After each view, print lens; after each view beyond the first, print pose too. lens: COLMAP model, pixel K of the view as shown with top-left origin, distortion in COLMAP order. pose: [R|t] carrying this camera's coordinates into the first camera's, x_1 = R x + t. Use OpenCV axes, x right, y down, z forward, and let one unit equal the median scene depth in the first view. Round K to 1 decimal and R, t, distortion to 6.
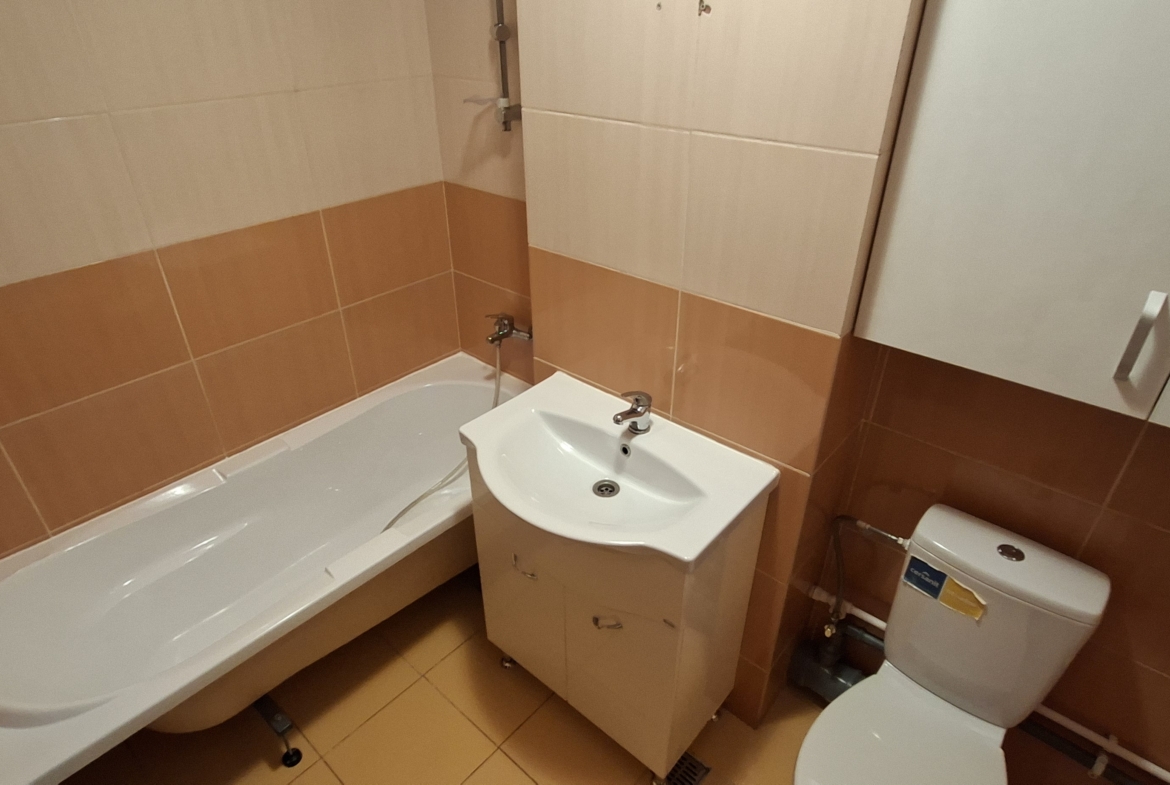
lens RADIAL K [[673.8, 0, 578.0], [0, 673.8, 392.2], [0, 0, 1]] dist [-0.011858, 0.004506]
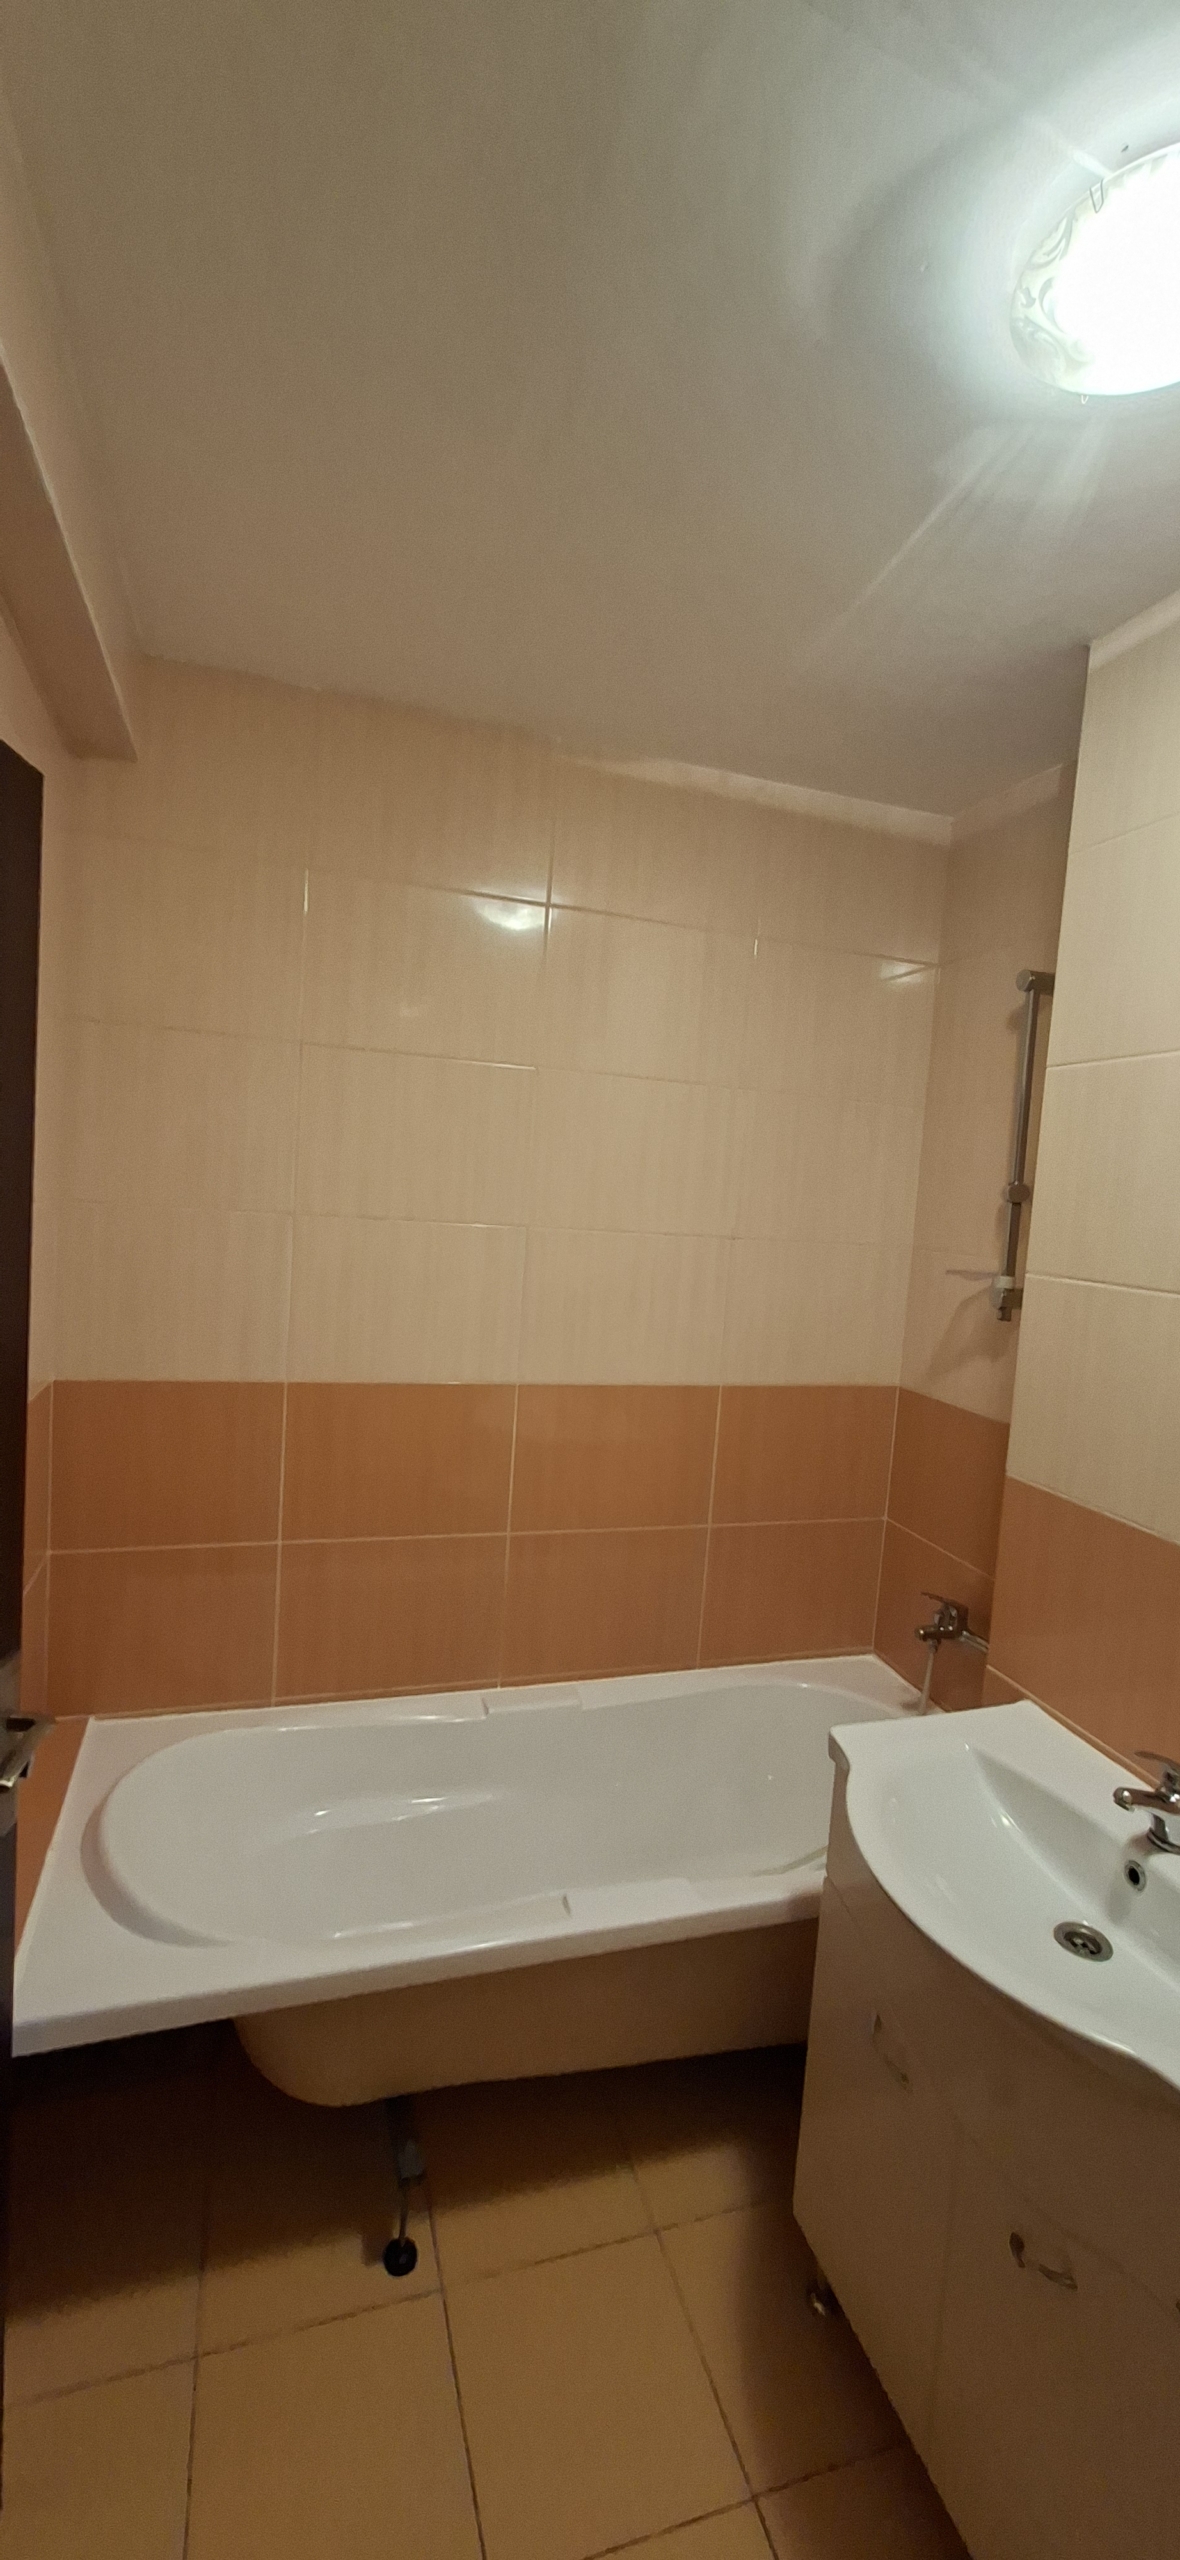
lens RADIAL K [[1015.5, 0, 586.4], [0, 1015.5, 1262.3], [0, 0, 1]] dist [-0.006158, 0.001028]
pose [[0.858554, 0.103795, -0.502107, 0.040465], [-0.326806, 0.865366, -0.379919, 0.089815], [0.395073, 0.490273, 0.776885, 0.000056]]
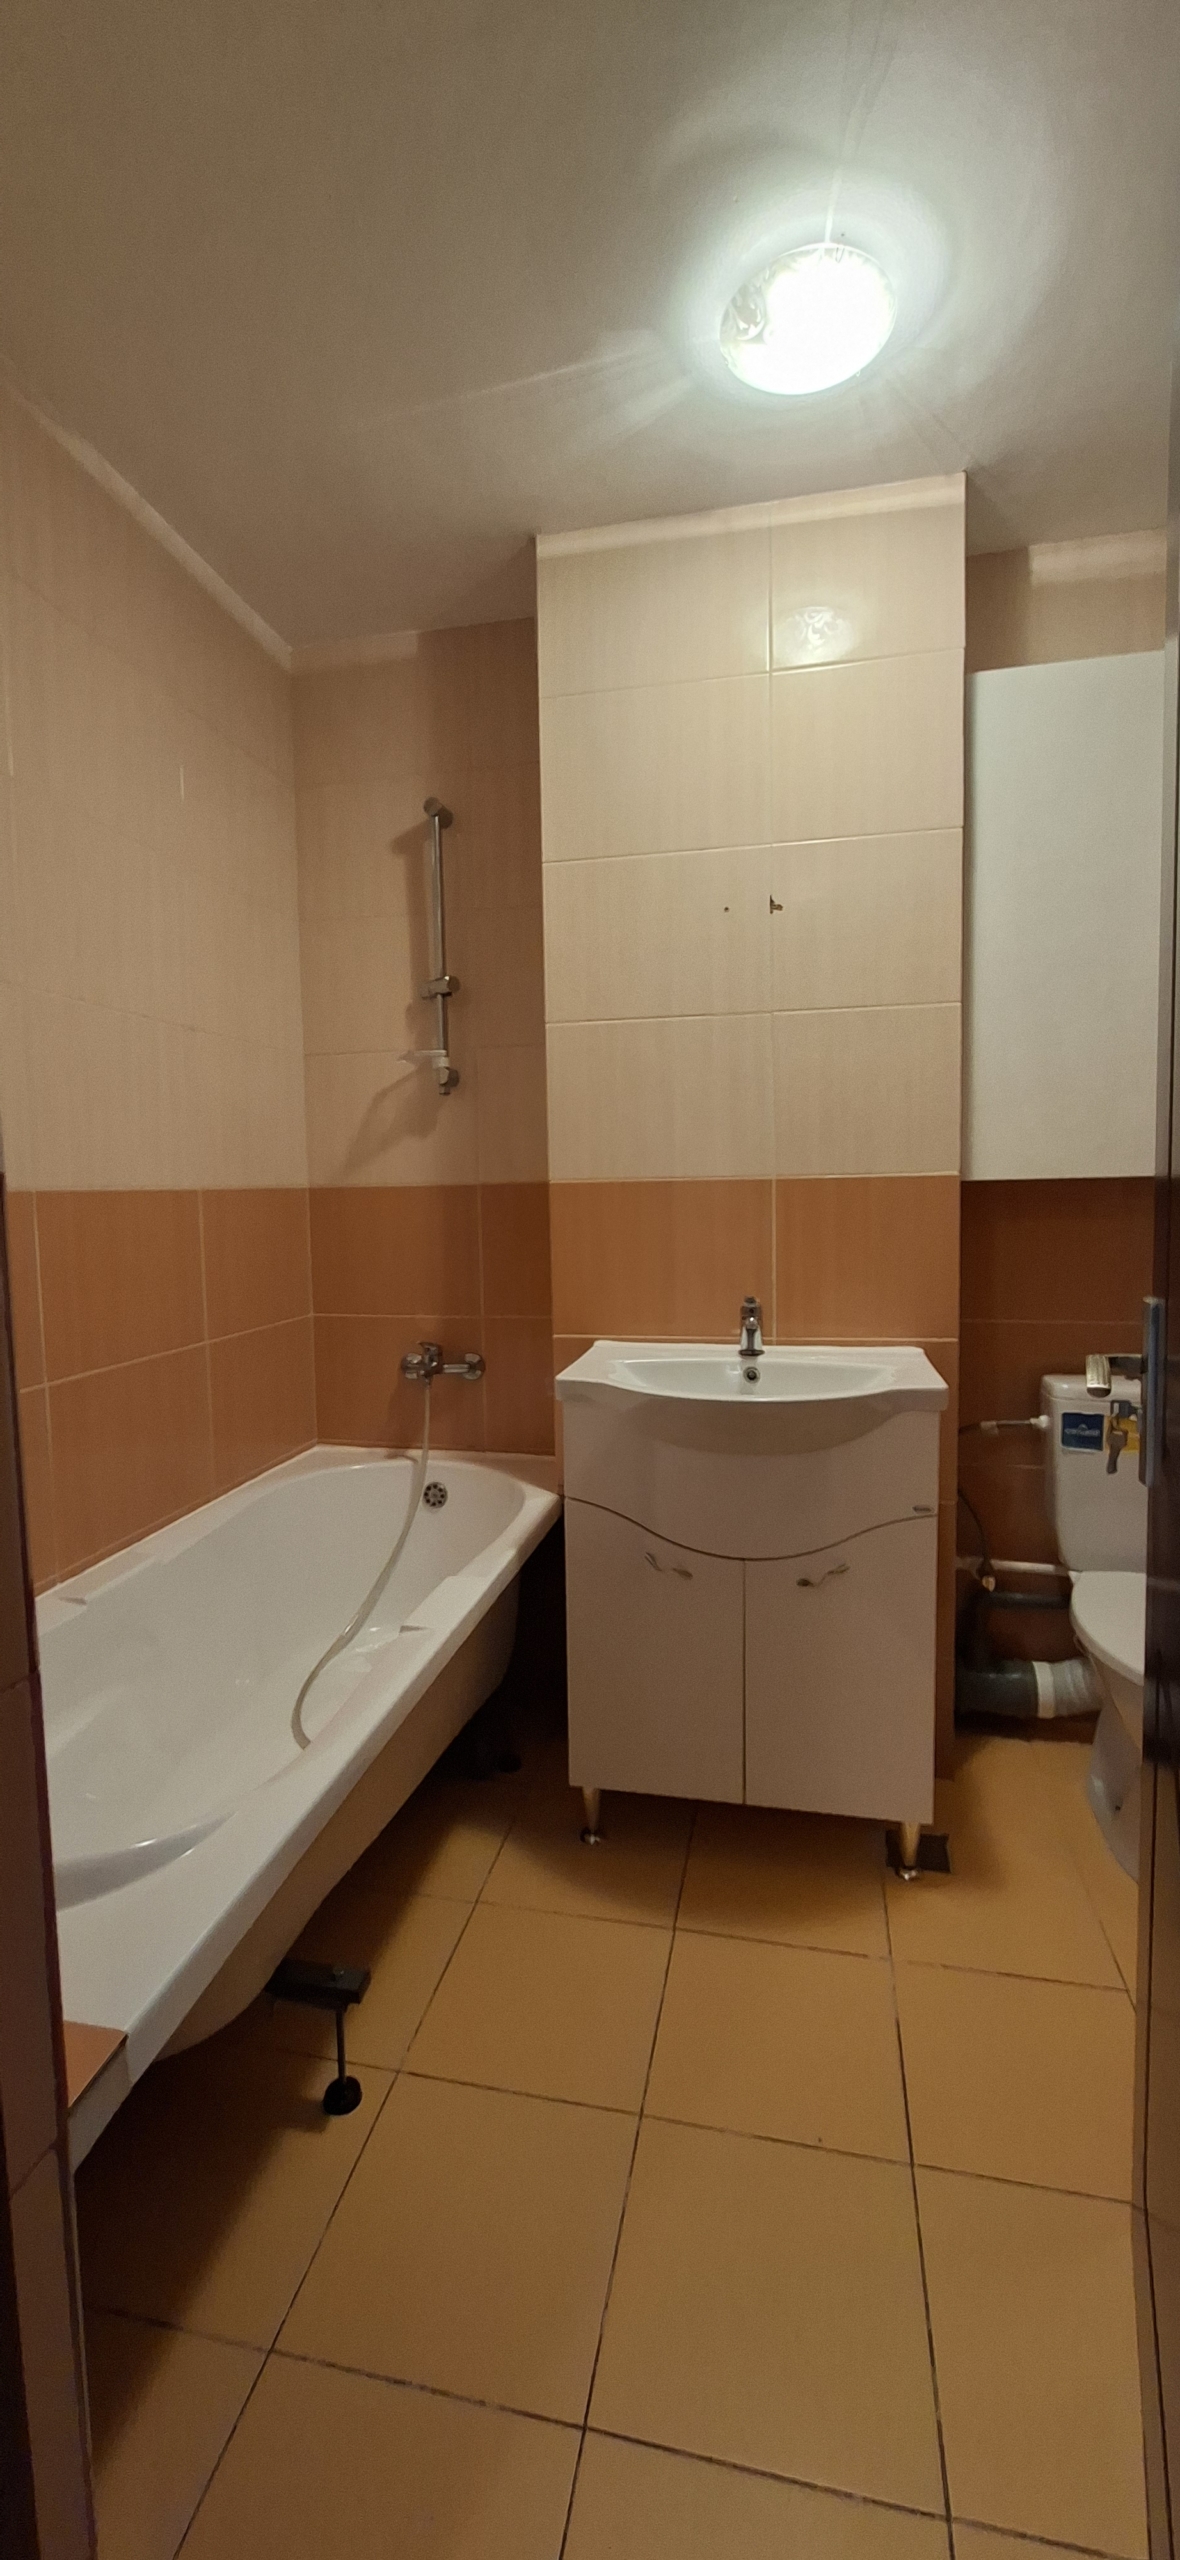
lens RADIAL K [[1015.5, 0, 590.2], [0, 1015.5, 1260.1], [0, 0, 1]] dist [-0.006158, 0.001028]
pose [[0.868744, -0.044213, 0.493283, -0.564715], [0.266011, 0.881798, -0.389448, 0.315983], [-0.417758, 0.469550, 0.777819, 0.050631]]
